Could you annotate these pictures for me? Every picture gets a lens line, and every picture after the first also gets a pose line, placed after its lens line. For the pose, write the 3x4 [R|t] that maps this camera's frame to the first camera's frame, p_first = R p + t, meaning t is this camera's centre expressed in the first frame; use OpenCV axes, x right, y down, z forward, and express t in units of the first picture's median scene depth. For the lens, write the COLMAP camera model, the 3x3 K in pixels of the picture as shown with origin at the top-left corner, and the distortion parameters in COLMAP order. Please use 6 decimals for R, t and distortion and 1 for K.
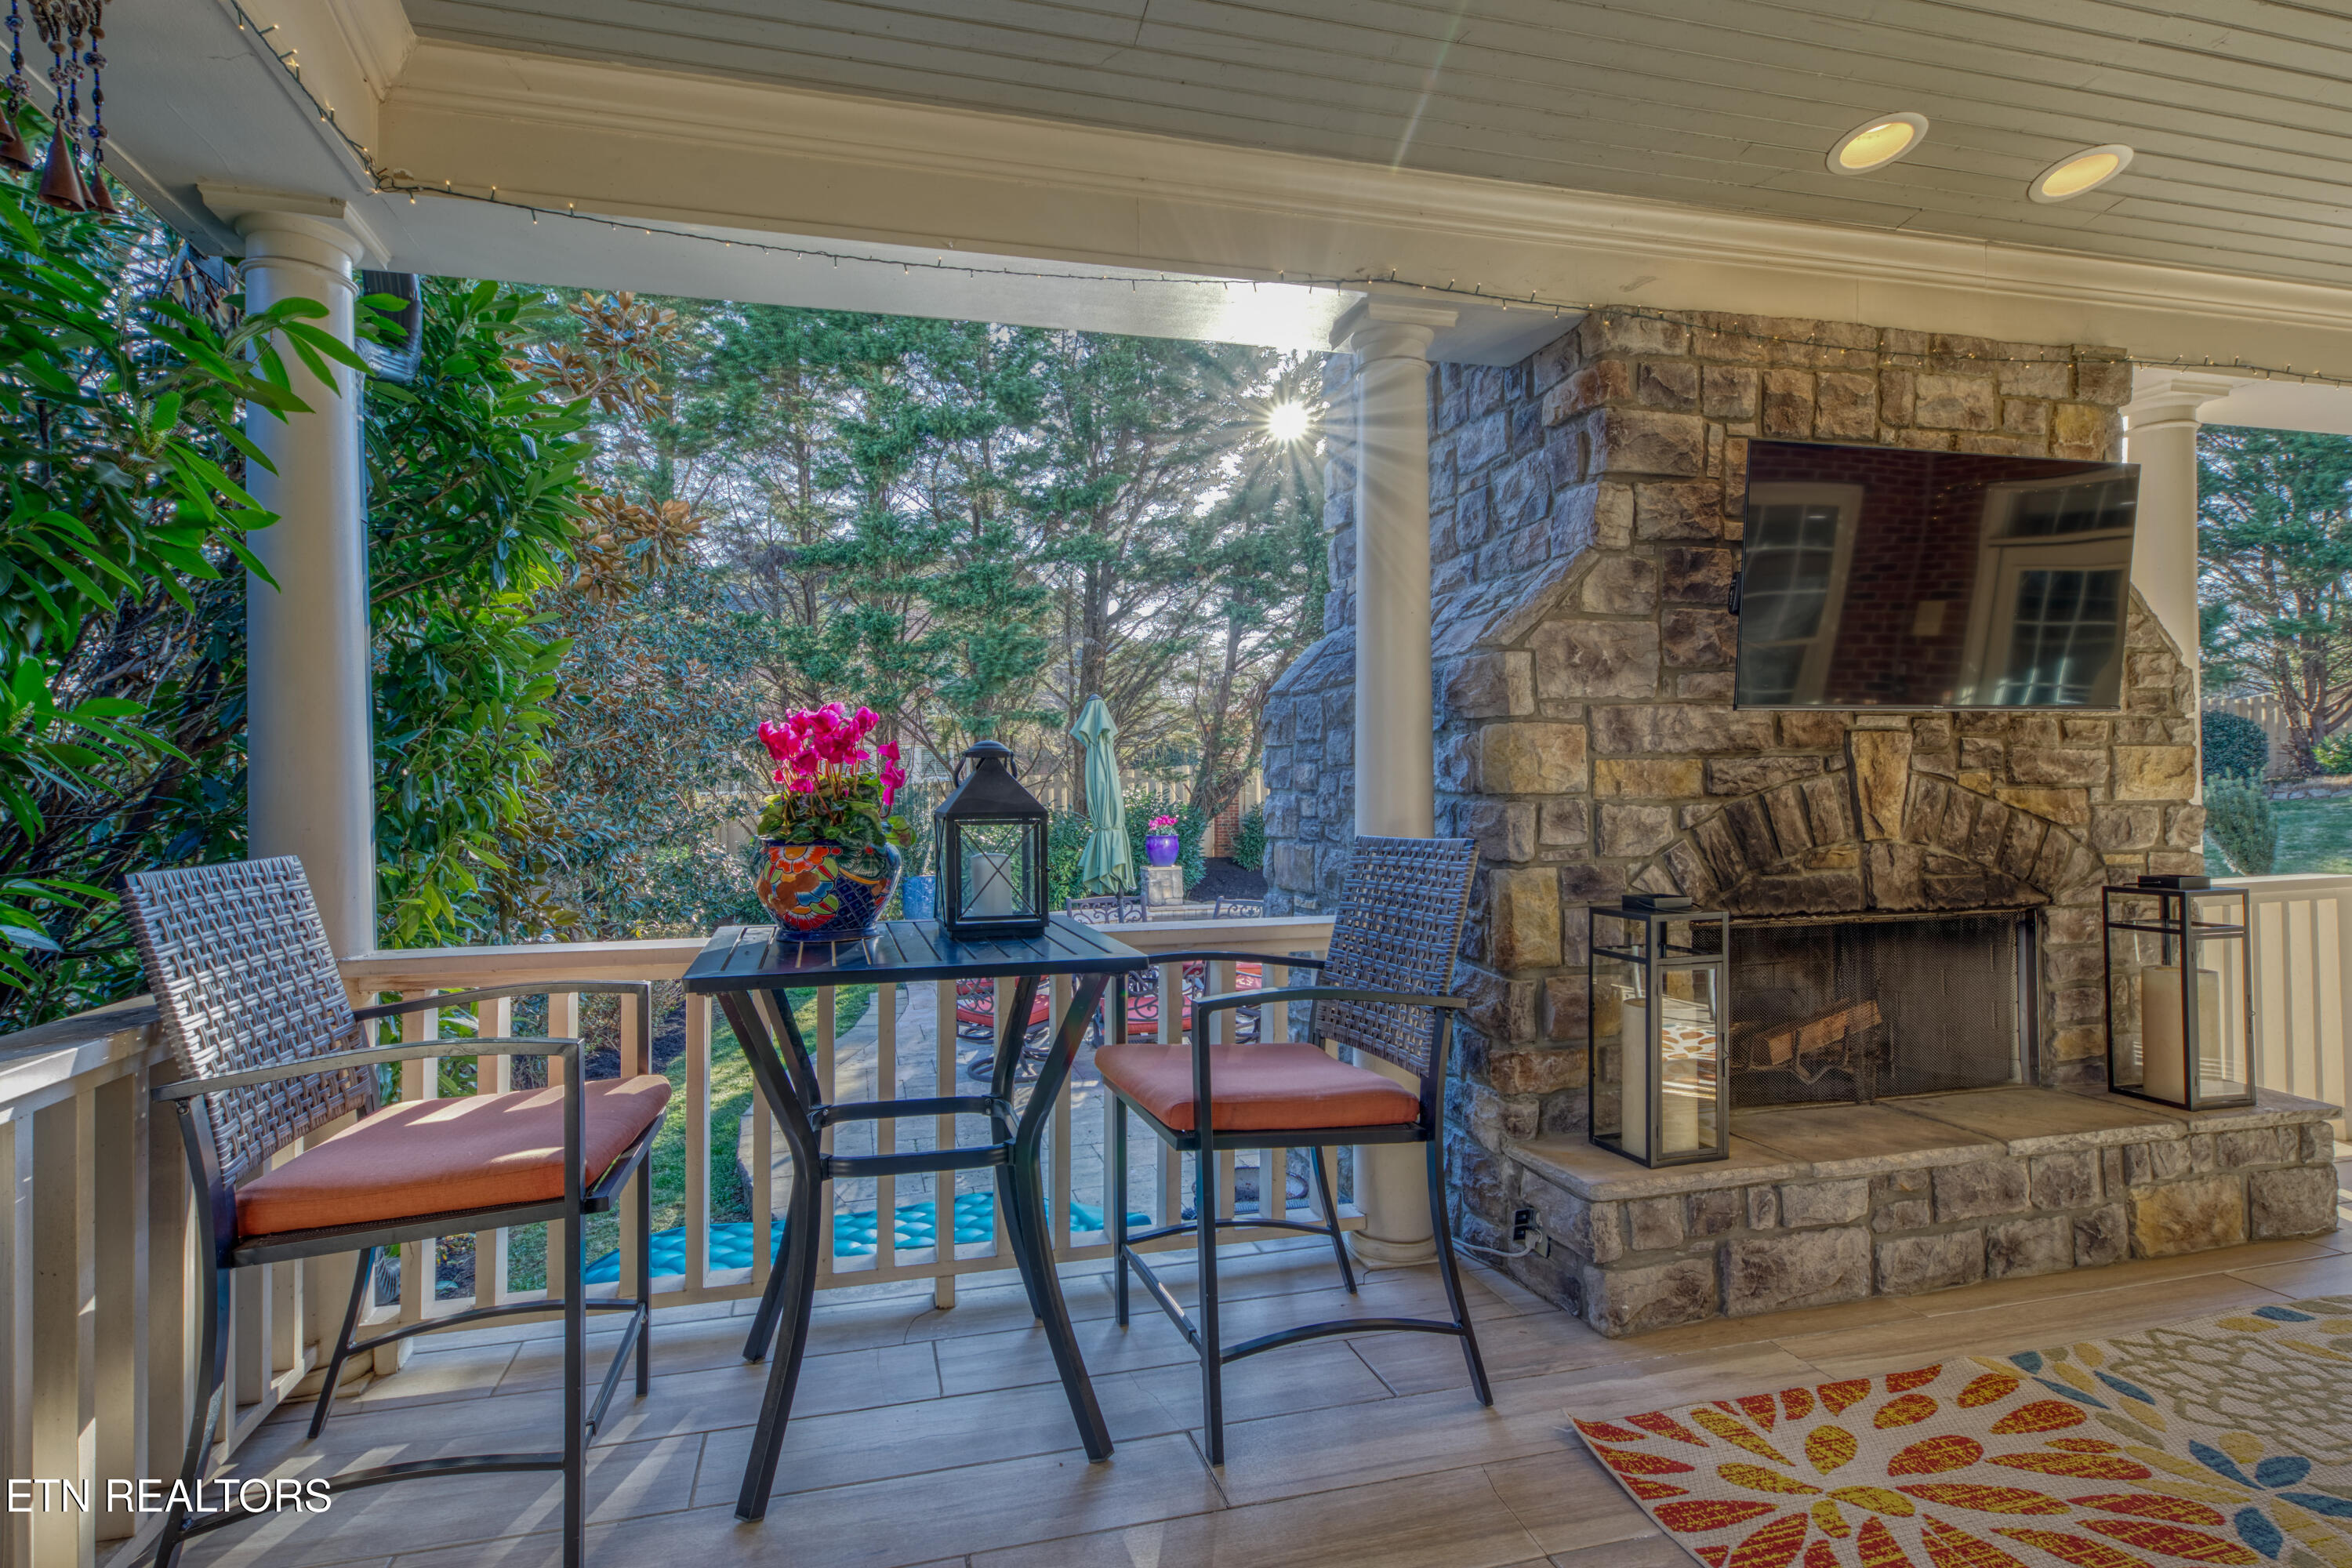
lens RADIAL K [[1146.4, 0, 1176.0], [0, 1146.4, 784.0], [0, 0, 1]] dist [0.016932, -0.000264]
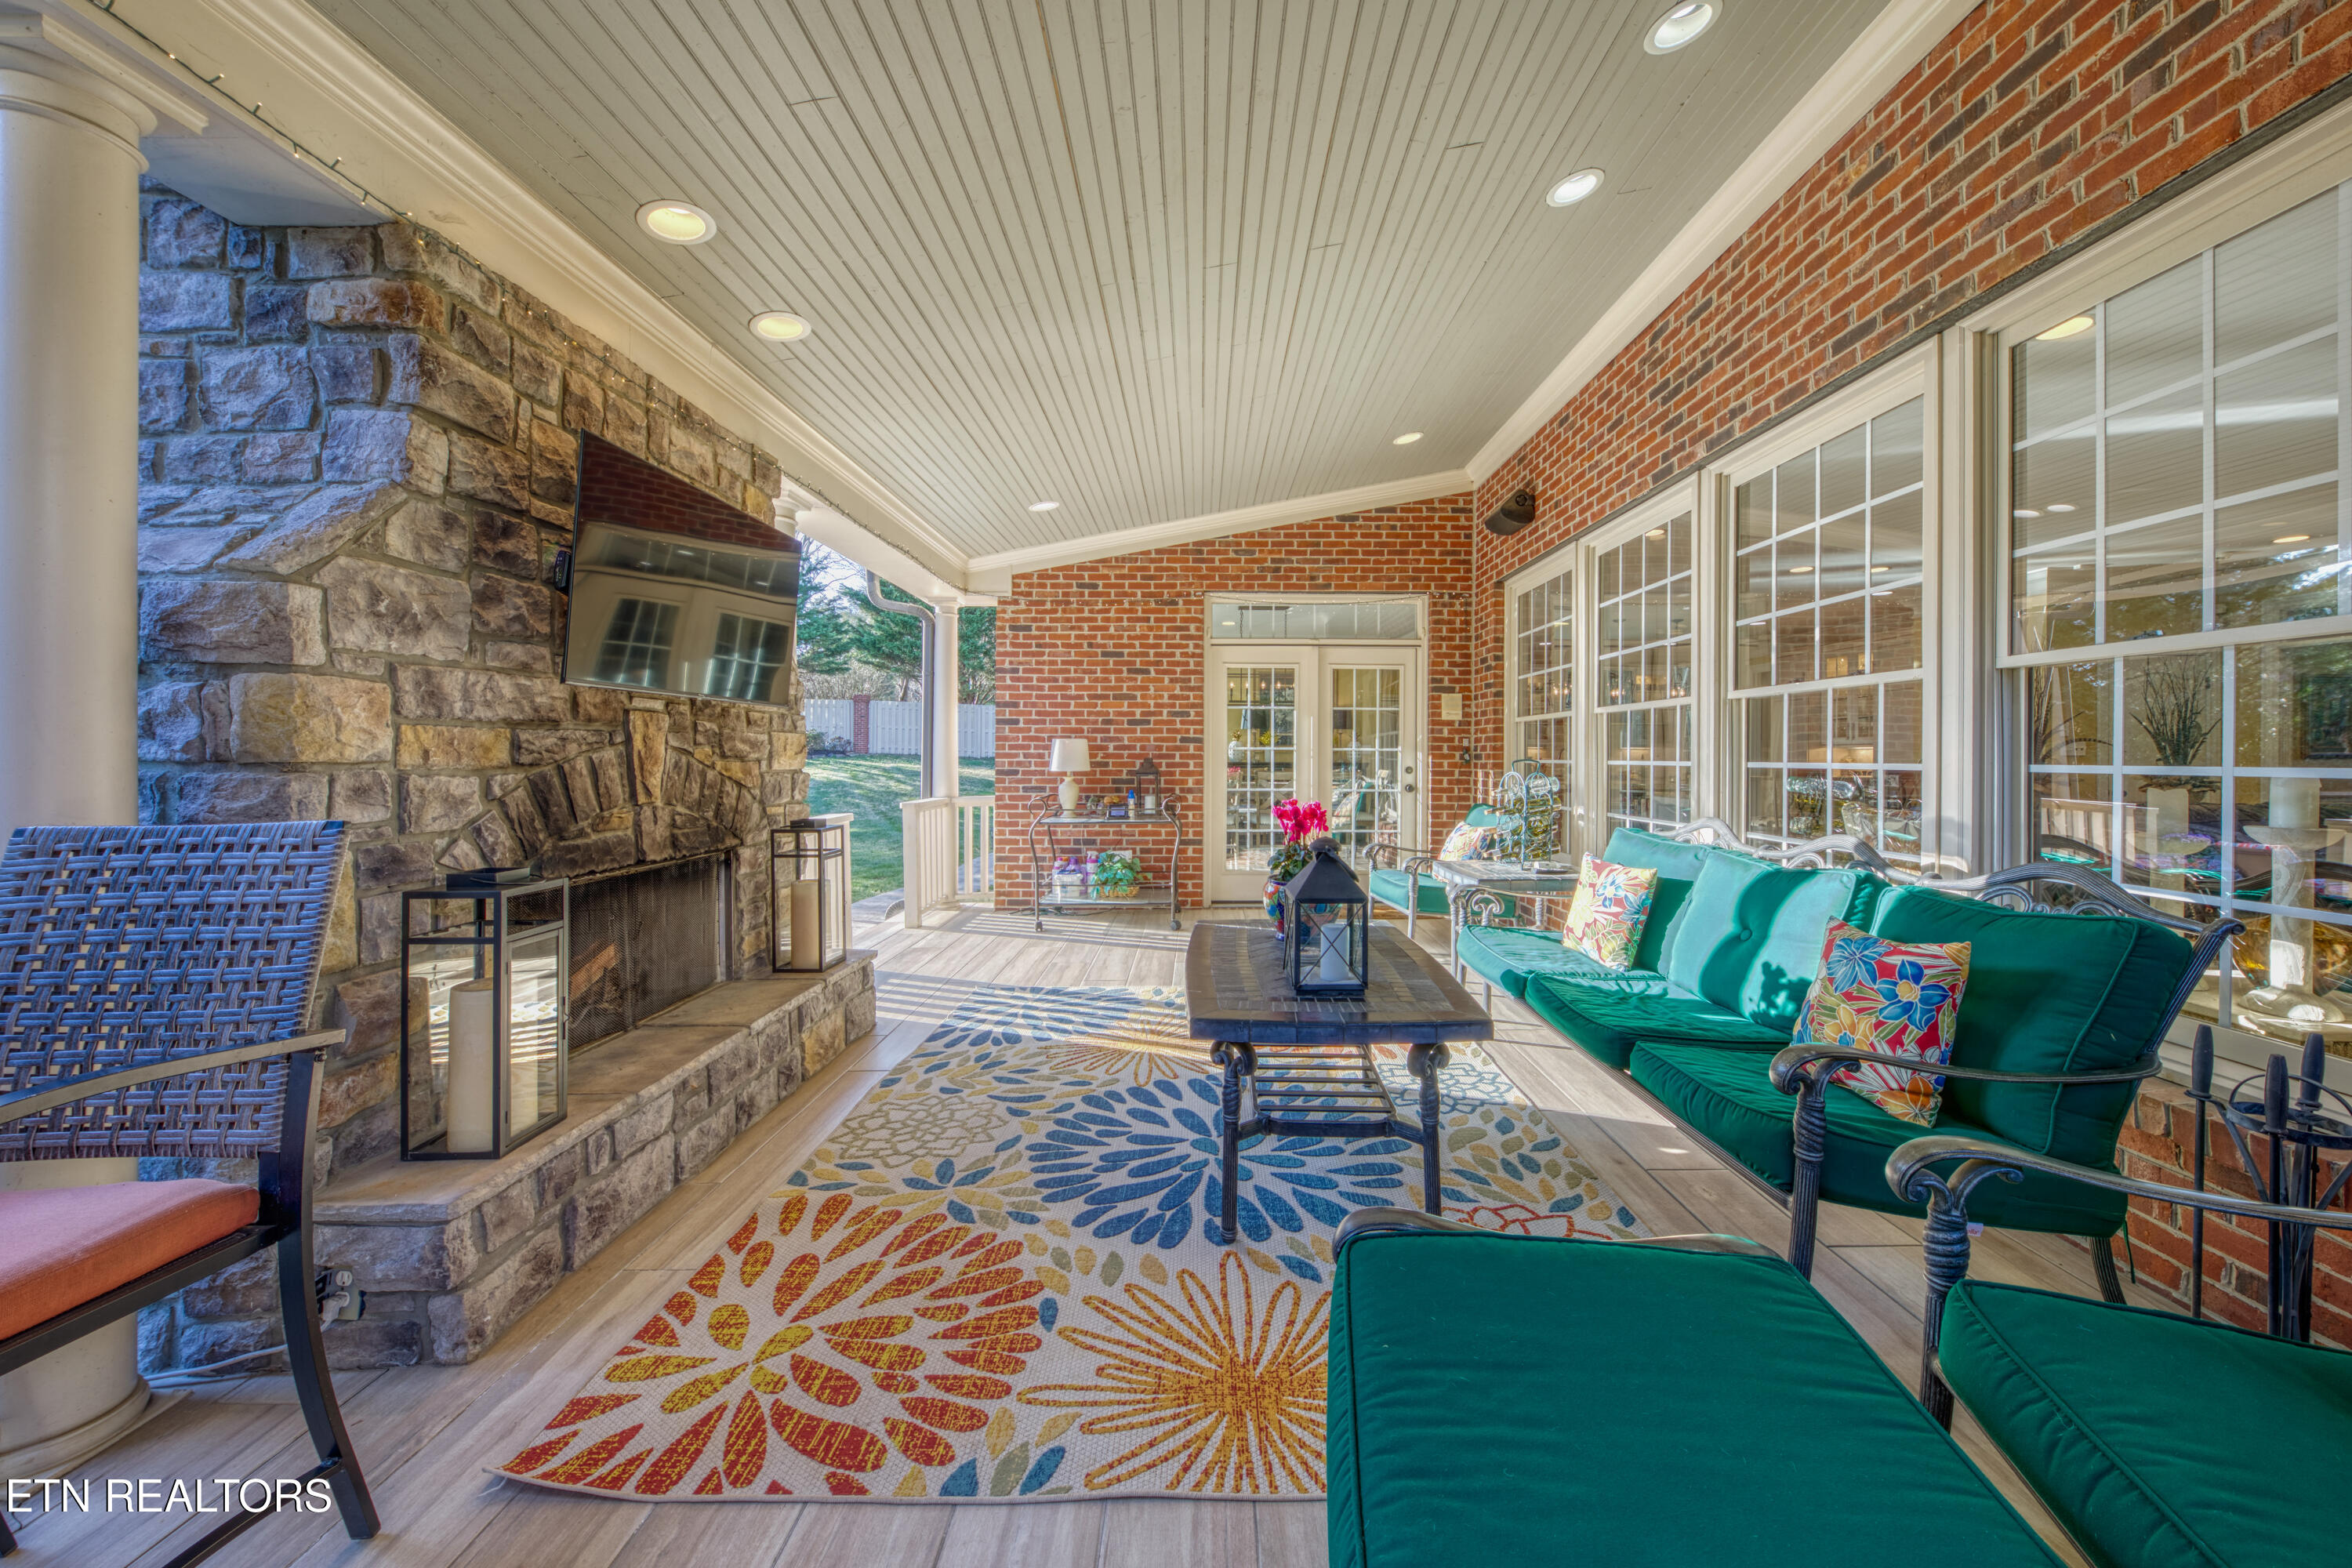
lens RADIAL K [[886.7, 0, 1185.4], [0, 886.7, 754.8], [0, 0, 1]] dist [0.013069, -0.010142]
pose [[0.269742, 0.012965, 0.962845, -0.128151], [-0.006478, 0.999911, -0.011649, 0.005959], [-0.962911, -0.003095, 0.269802, 0.229944]]
